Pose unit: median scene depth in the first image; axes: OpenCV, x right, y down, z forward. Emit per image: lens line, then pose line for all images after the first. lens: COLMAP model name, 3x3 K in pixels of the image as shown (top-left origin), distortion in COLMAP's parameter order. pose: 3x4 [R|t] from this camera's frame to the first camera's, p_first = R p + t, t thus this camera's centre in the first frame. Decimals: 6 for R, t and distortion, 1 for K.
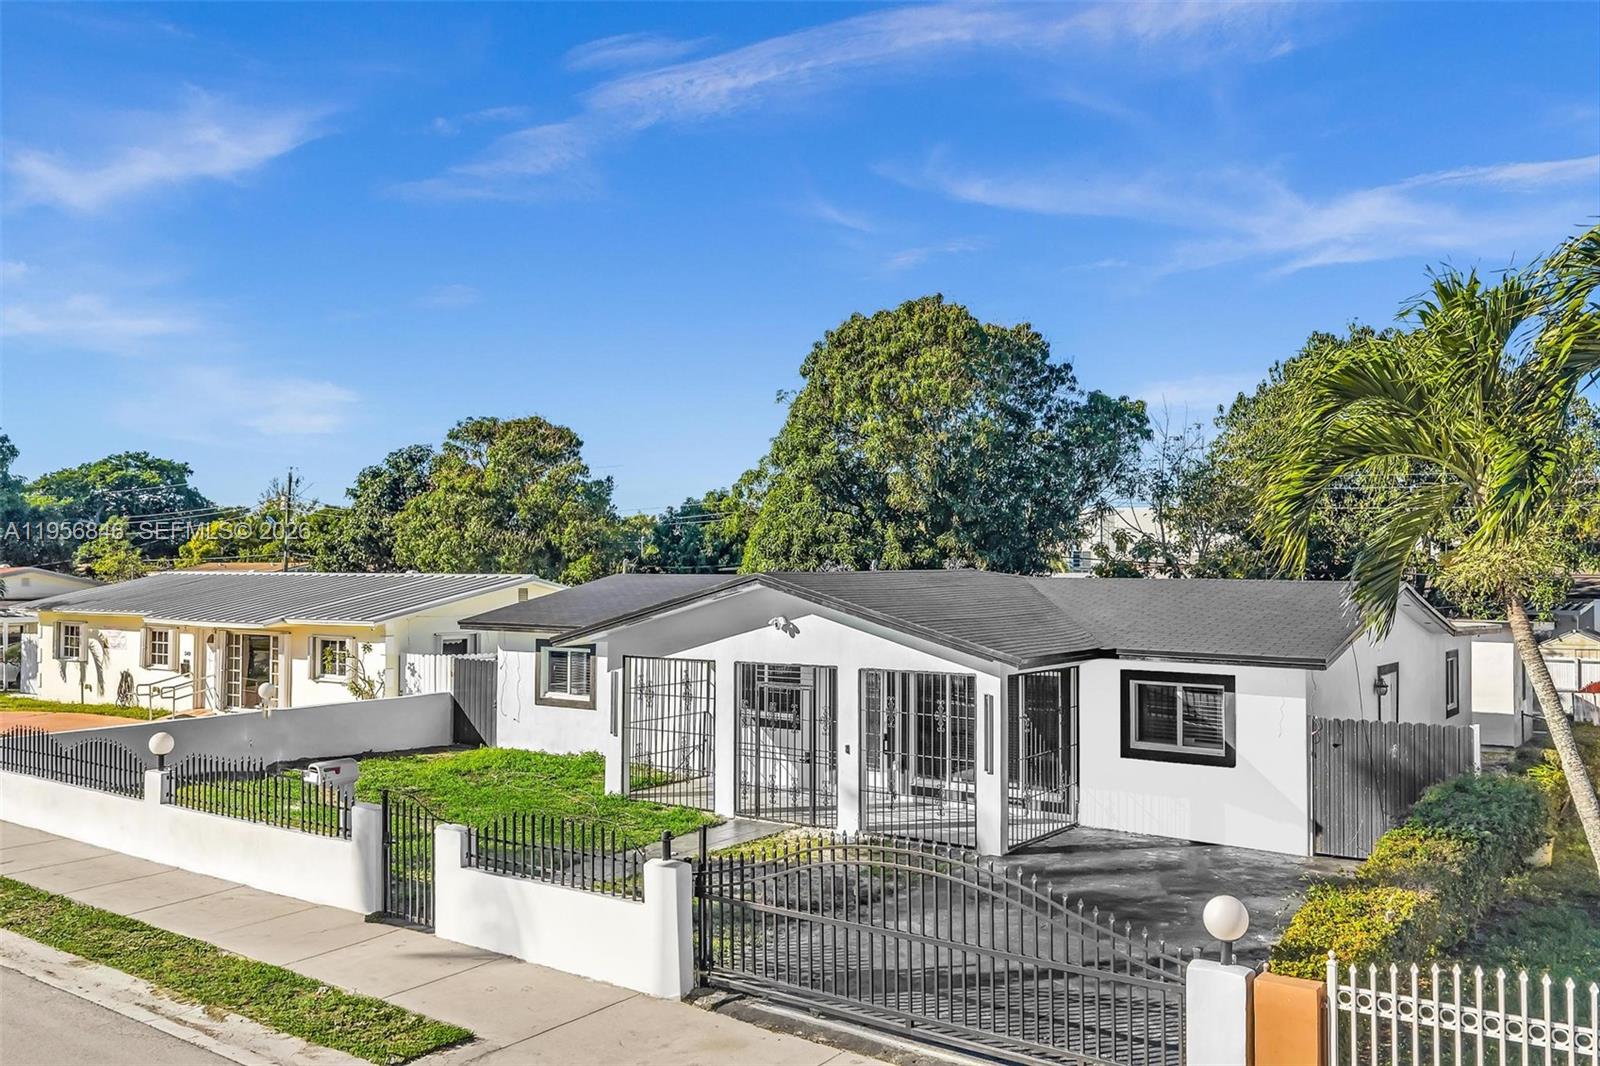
lens RADIAL K [[1304.6, 0, 793.2], [0, 1304.6, 538.4], [0, 0, 1]] dist [0.000758, 0.001822]
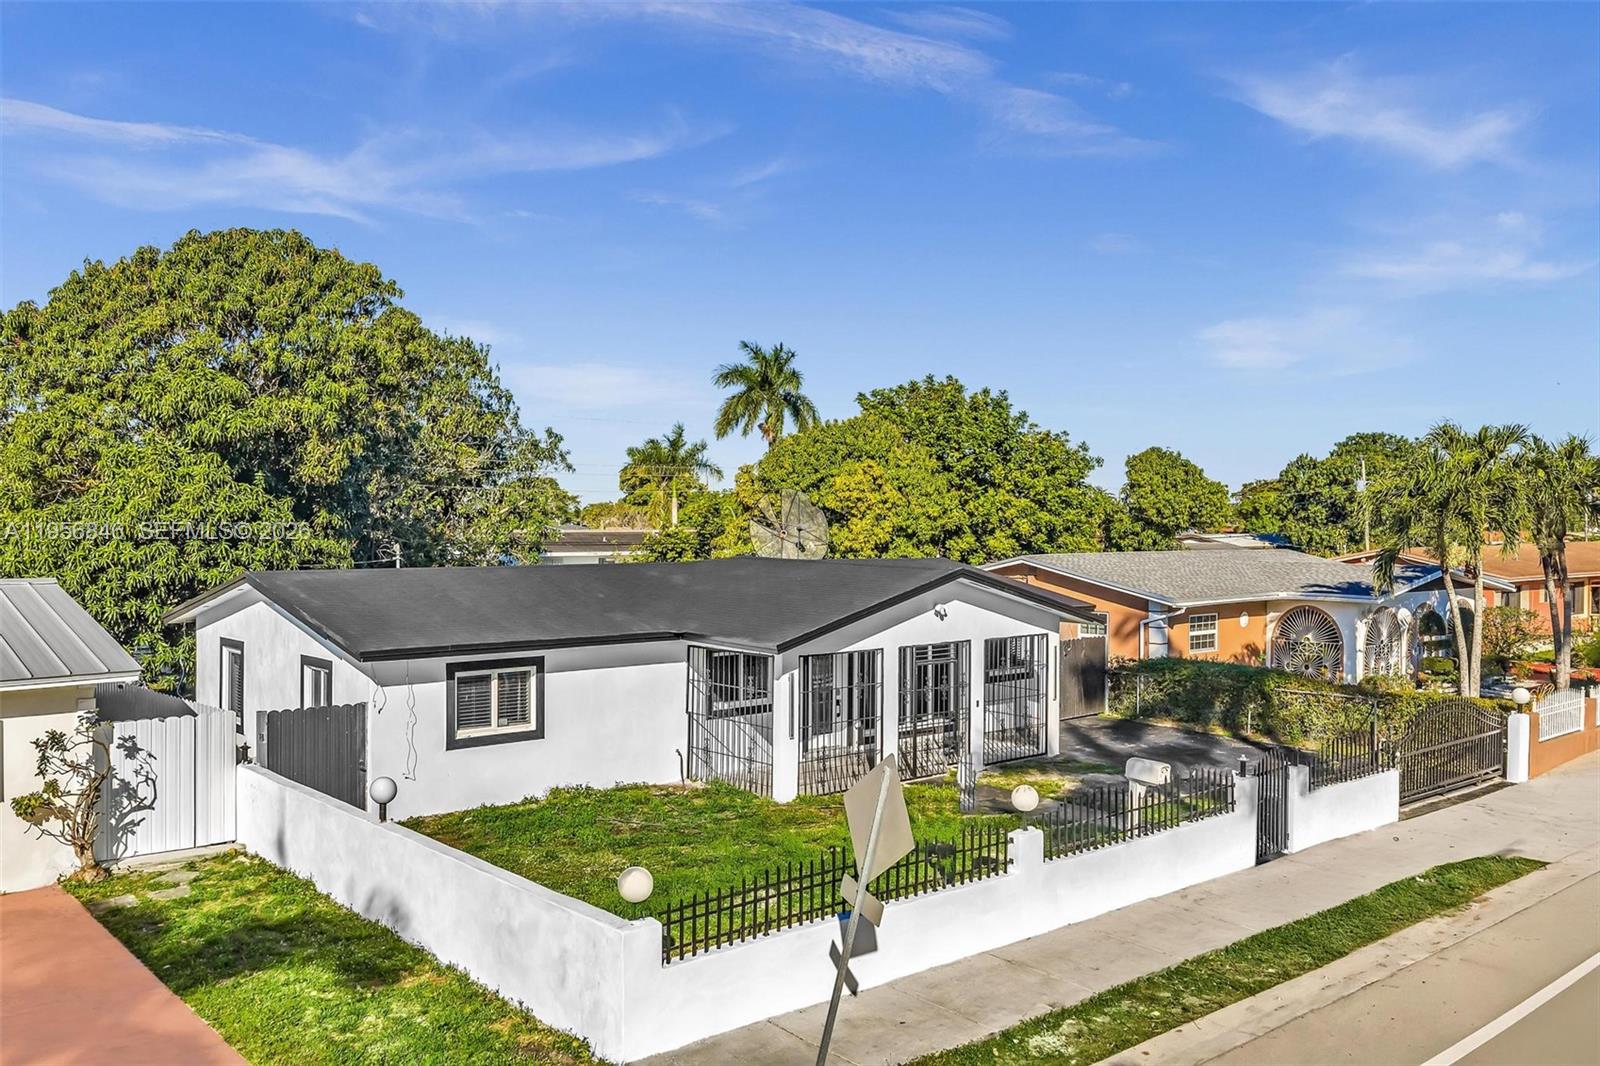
lens RADIAL K [[1304.6, 0, 798.3], [0, 1304.6, 530.0], [0, 0, 1]] dist [0.000758, 0.001822]
pose [[0.208731, -0.008833, 0.977933, -1.036662], [-0.028313, 0.999485, 0.015071, -0.019532], [-0.977563, -0.030834, 0.208373, 0.755287]]
